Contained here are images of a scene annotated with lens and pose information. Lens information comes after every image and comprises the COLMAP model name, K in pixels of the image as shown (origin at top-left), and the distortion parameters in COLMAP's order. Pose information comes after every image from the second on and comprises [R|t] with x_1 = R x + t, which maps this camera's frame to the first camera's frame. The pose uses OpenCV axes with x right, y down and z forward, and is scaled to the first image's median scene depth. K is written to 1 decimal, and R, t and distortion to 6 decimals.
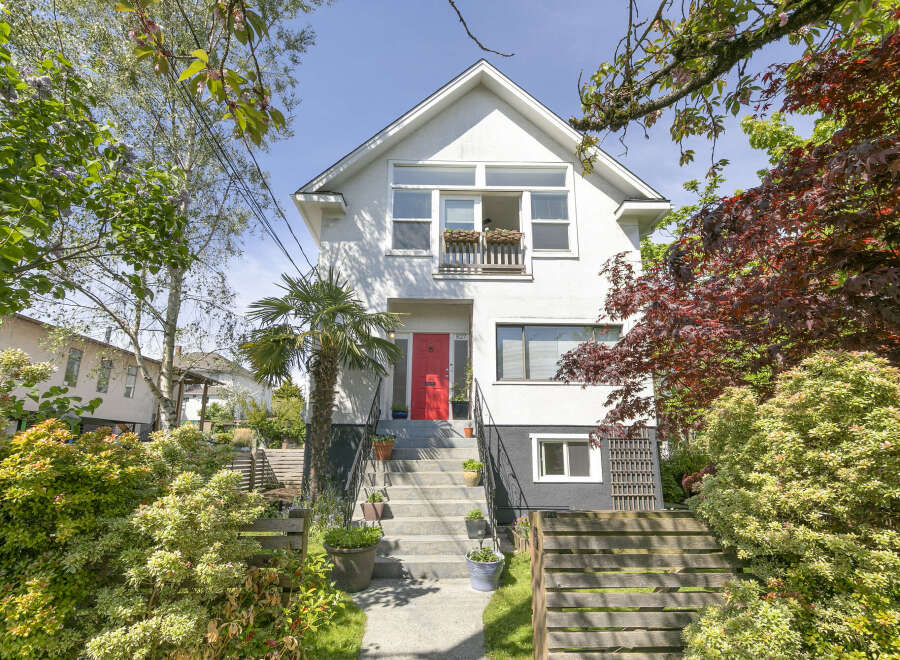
lens RADIAL K [[412.5, 0, 475.5], [0, 412.5, 325.7], [0, 0, 1]] dist [0.000305, -0.000680]
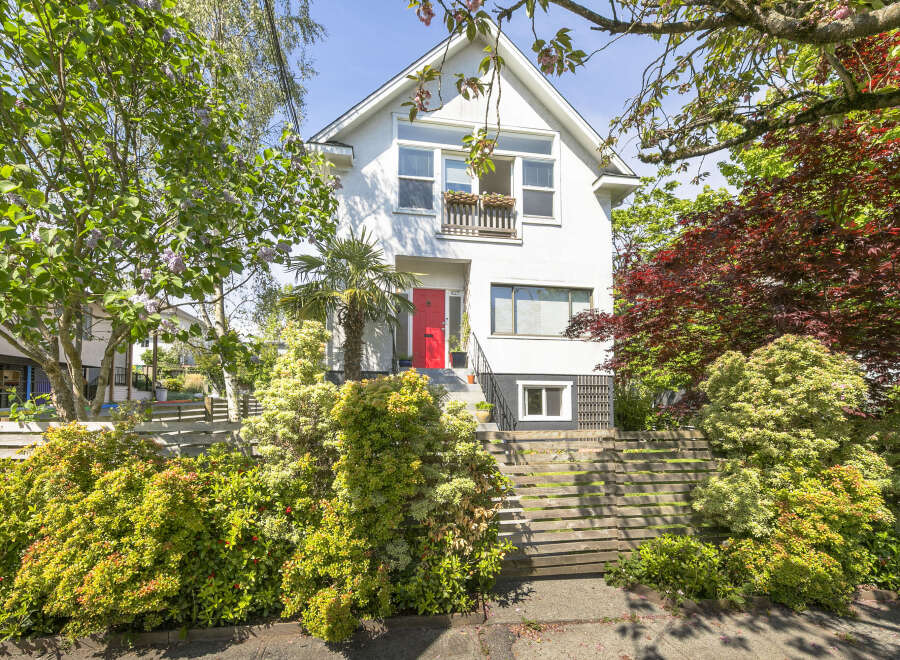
lens RADIAL K [[443.5, 0, 467.5], [0, 443.5, 331.3], [0, 0, 1]] dist [0.000309, 0.000363]
pose [[0.981462, 0.026950, 0.189752, -0.228281], [-0.053648, 0.989117, 0.137005, -0.036589], [-0.183995, -0.144645, 0.972226, -0.156103]]
